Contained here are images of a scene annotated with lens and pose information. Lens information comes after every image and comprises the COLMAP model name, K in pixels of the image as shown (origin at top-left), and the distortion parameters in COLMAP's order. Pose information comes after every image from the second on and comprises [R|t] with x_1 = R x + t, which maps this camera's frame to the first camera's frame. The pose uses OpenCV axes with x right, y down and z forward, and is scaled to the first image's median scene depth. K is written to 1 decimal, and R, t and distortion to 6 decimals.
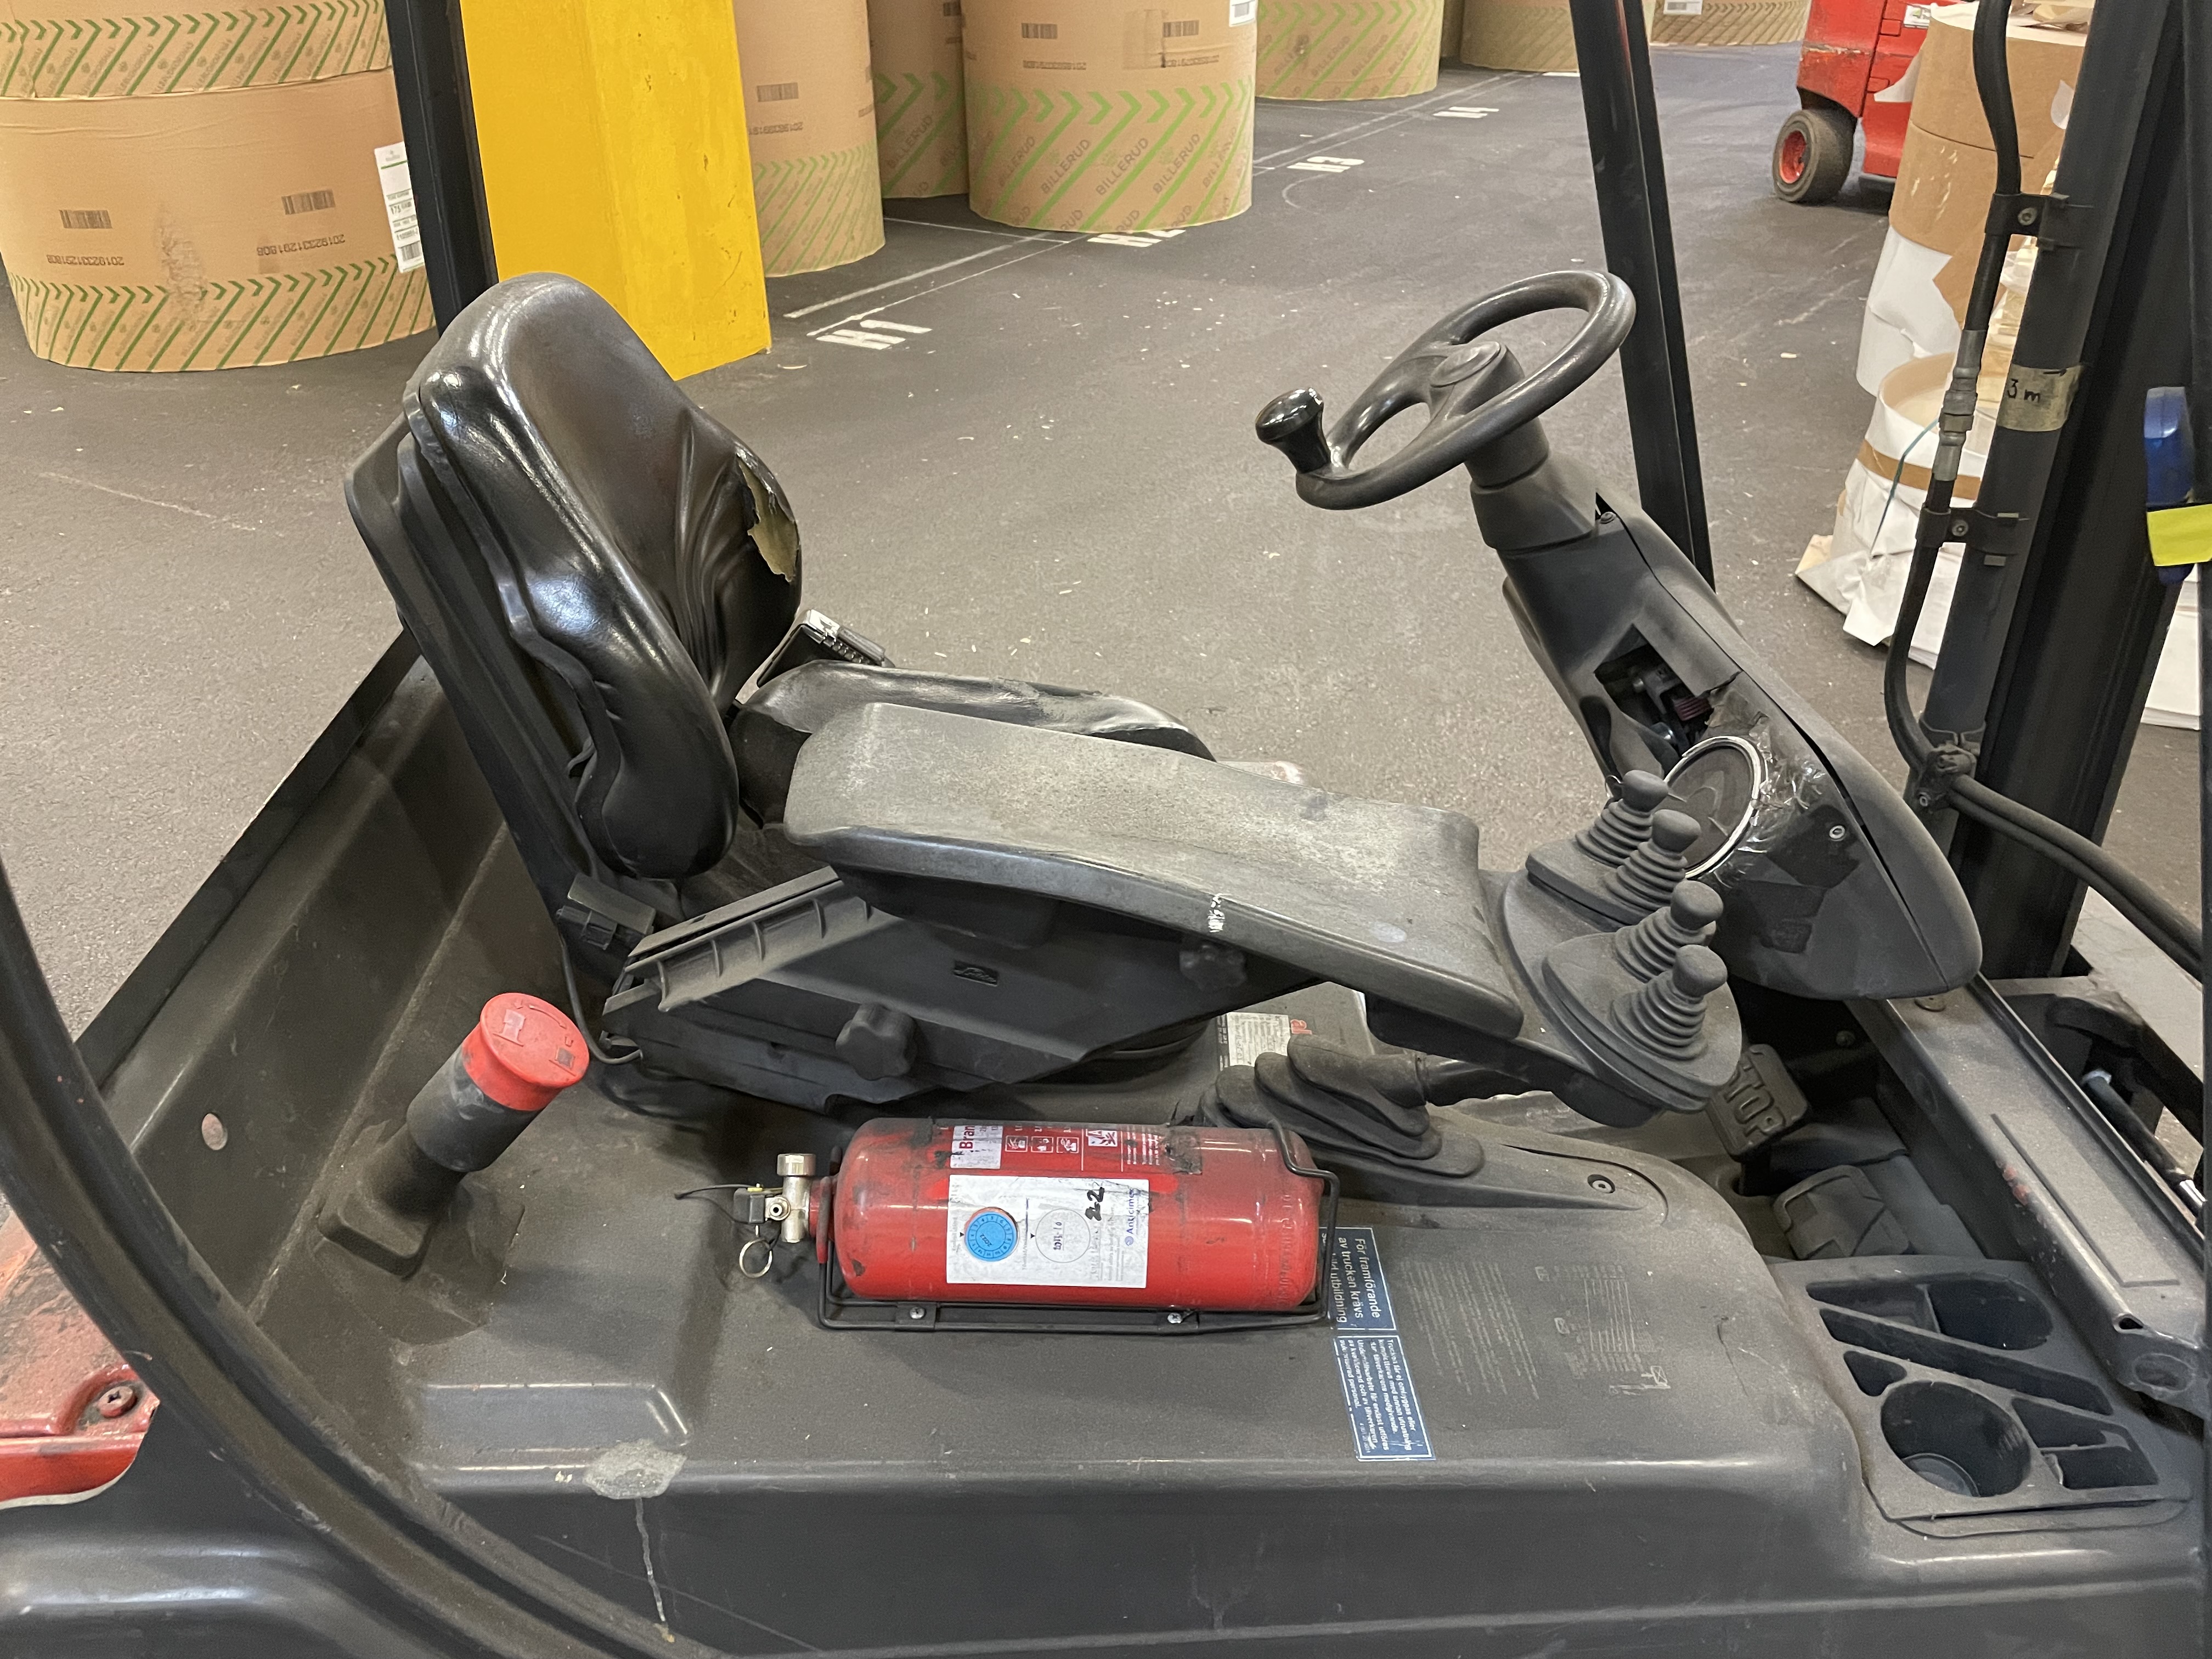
lens RADIAL K [[1671.5, 0, 1106.0], [0, 1671.5, 829.5], [0, 0, 1]] dist [0.095673, -0.132624]
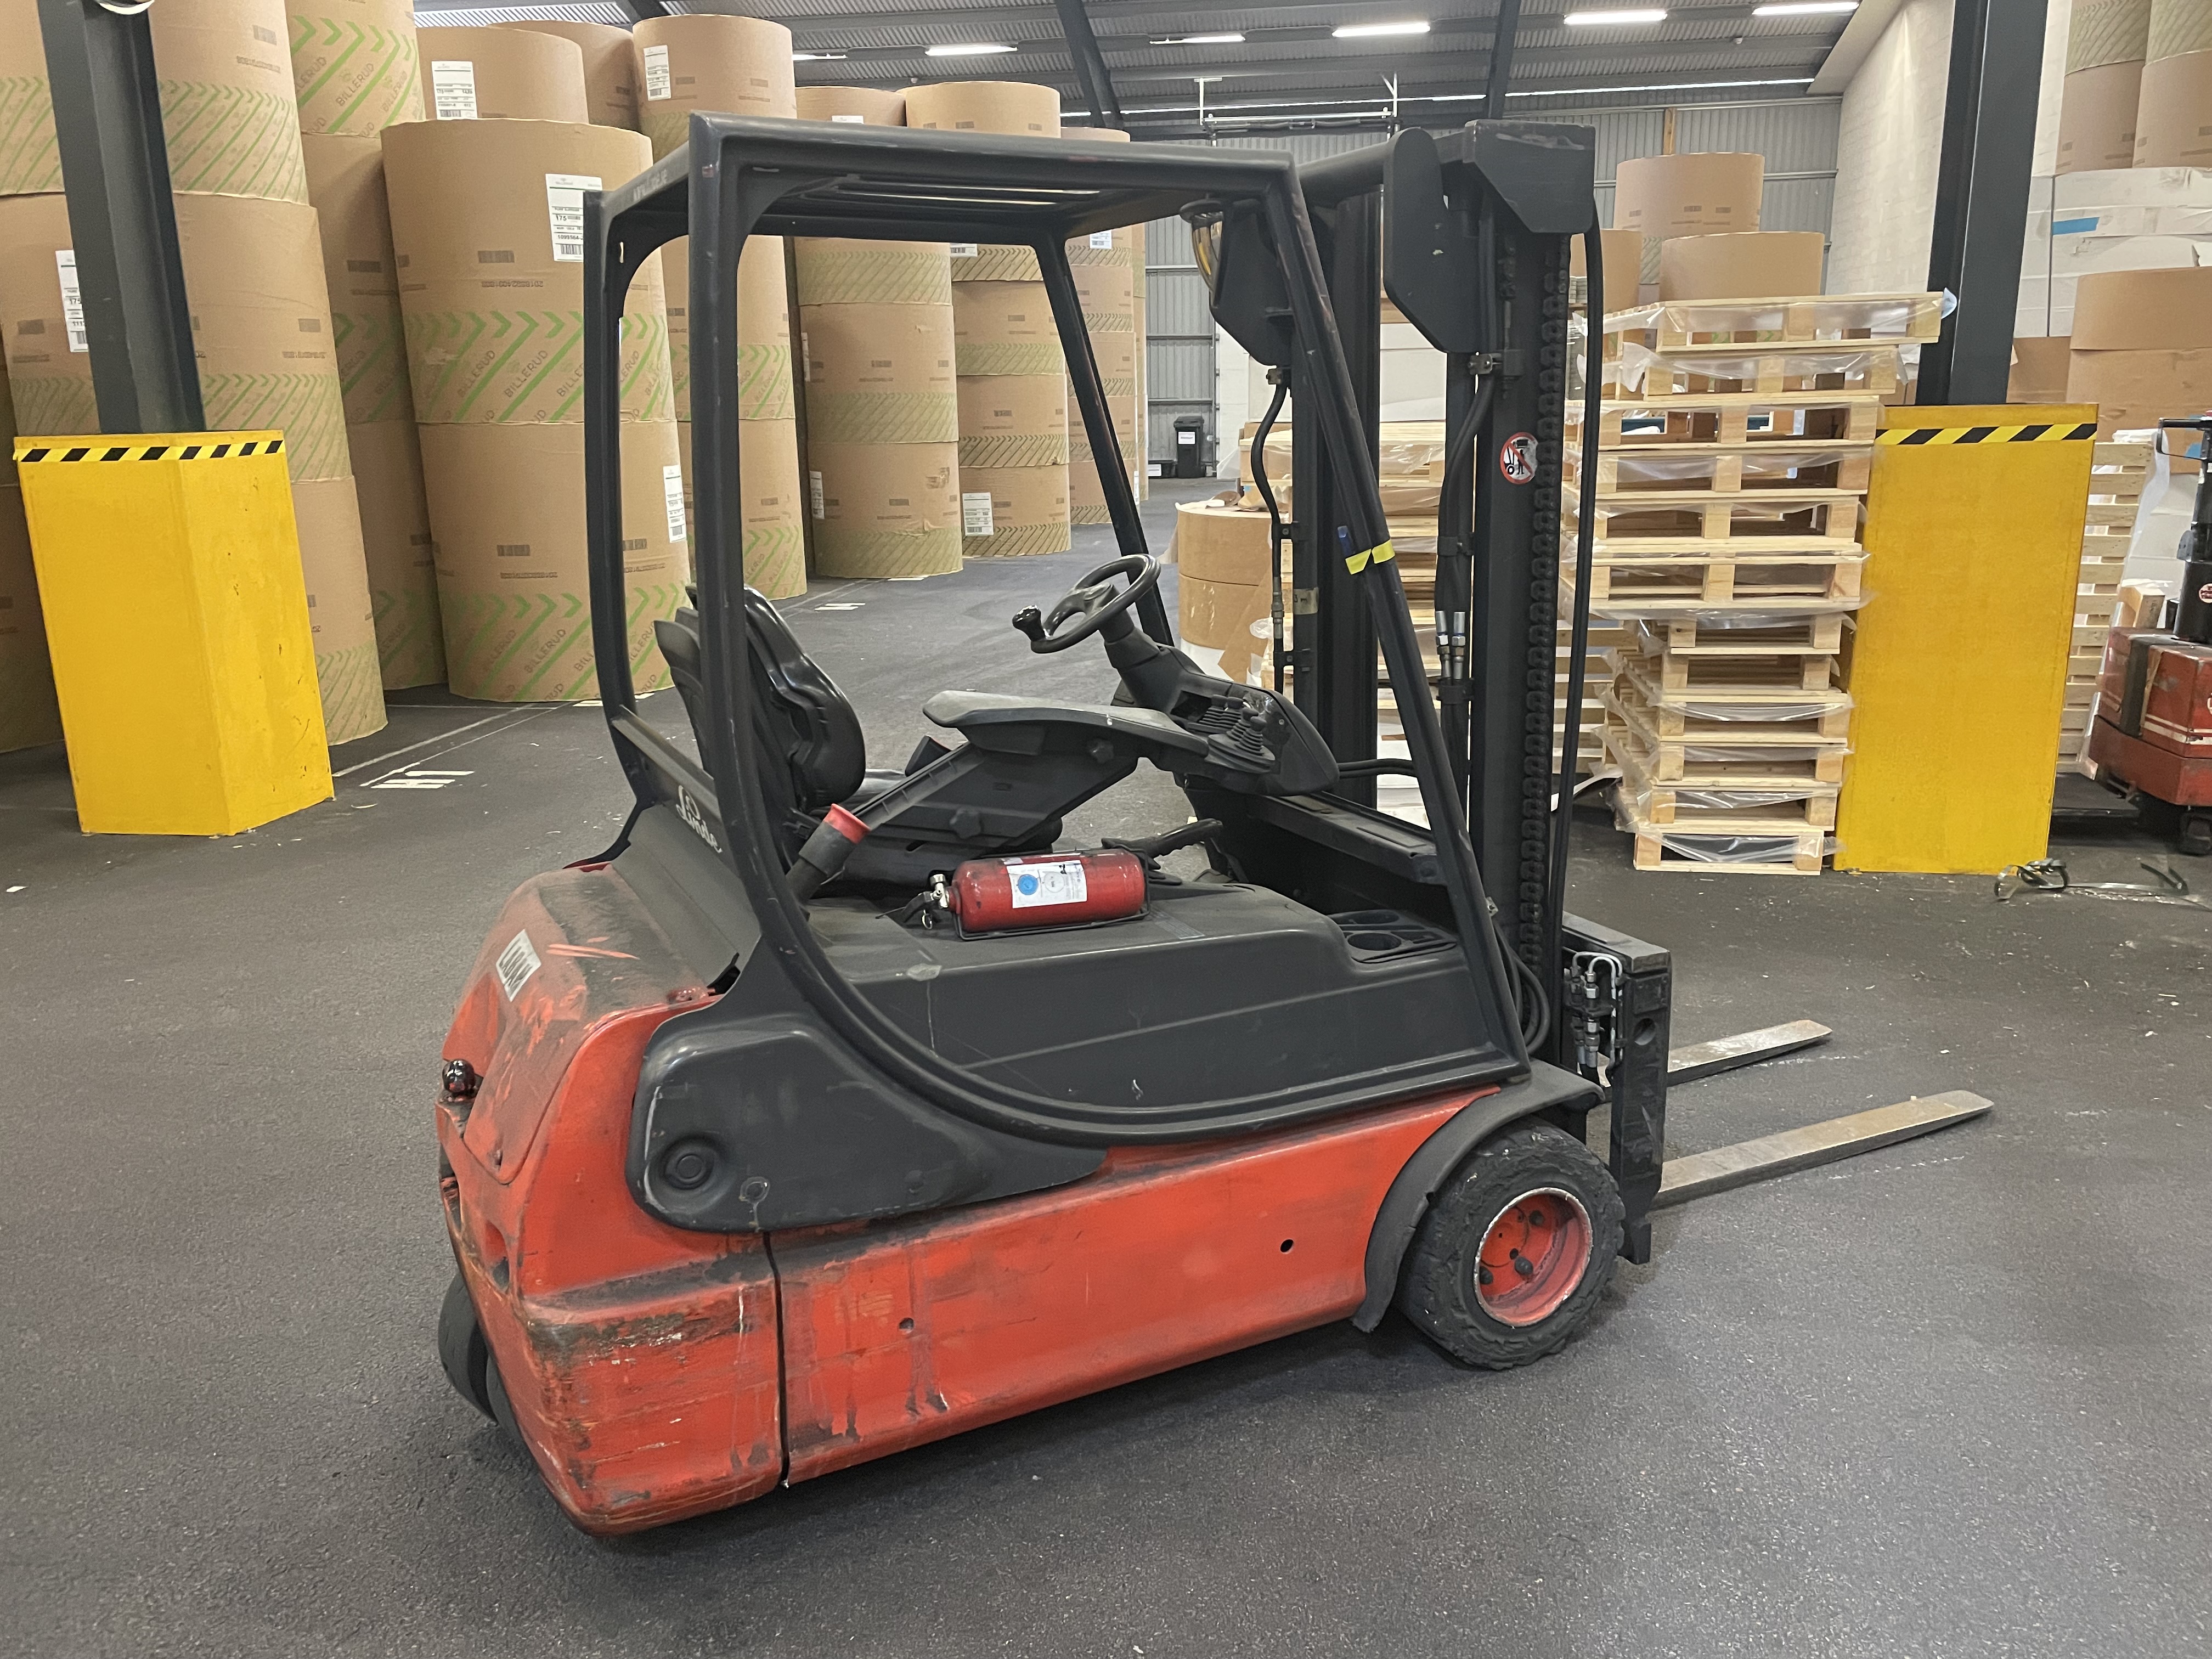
lens RADIAL K [[1680.8, 0, 1142.1], [0, 1680.8, 821.8], [0, 0, 1]] dist [0.090779, -0.121345]
pose [[0.913761, -0.105473, 0.392321, -0.607659], [0.214470, 0.945410, -0.245360, 0.550984], [-0.345025, 0.308342, 0.886500, -0.904509]]
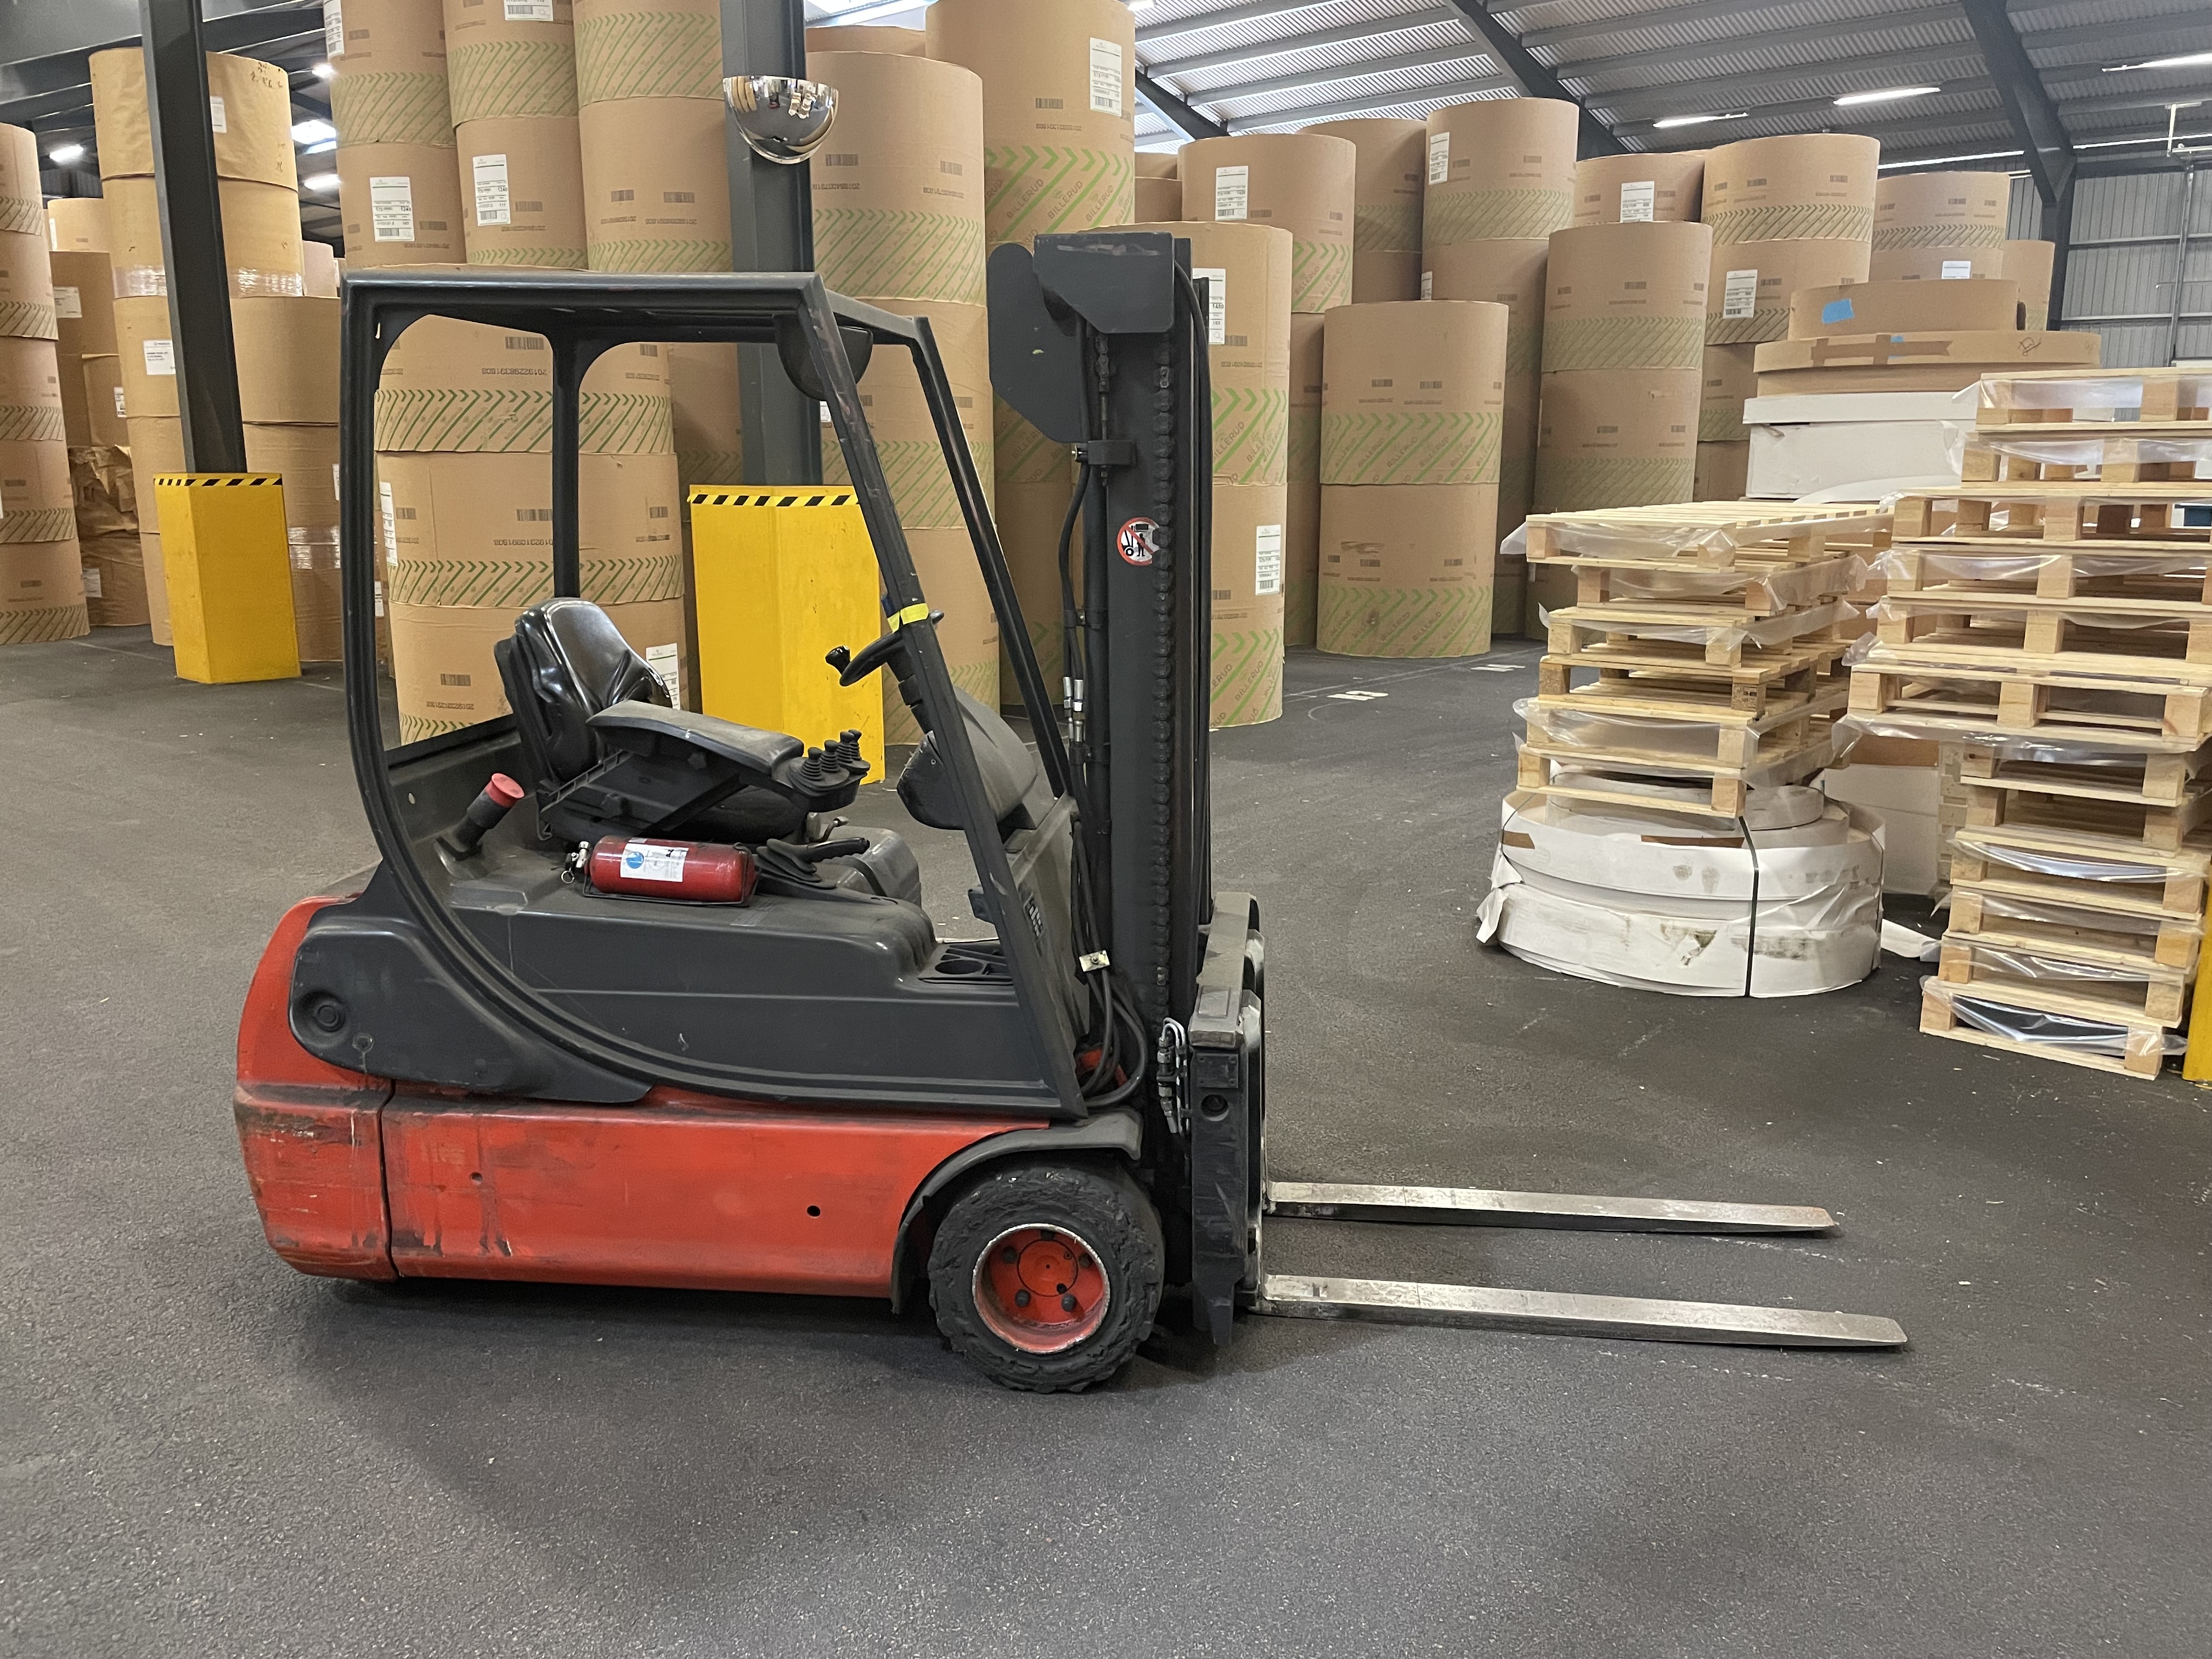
lens RADIAL K [[1690.6, 0, 1133.2], [0, 1690.6, 825.8], [0, 0, 1]] dist [0.099003, -0.138805]
pose [[0.988740, 0.041543, -0.143762, 0.886364], [-0.085217, 0.946015, -0.312720, 0.745234], [0.123010, 0.321450, 0.938903, -1.284746]]
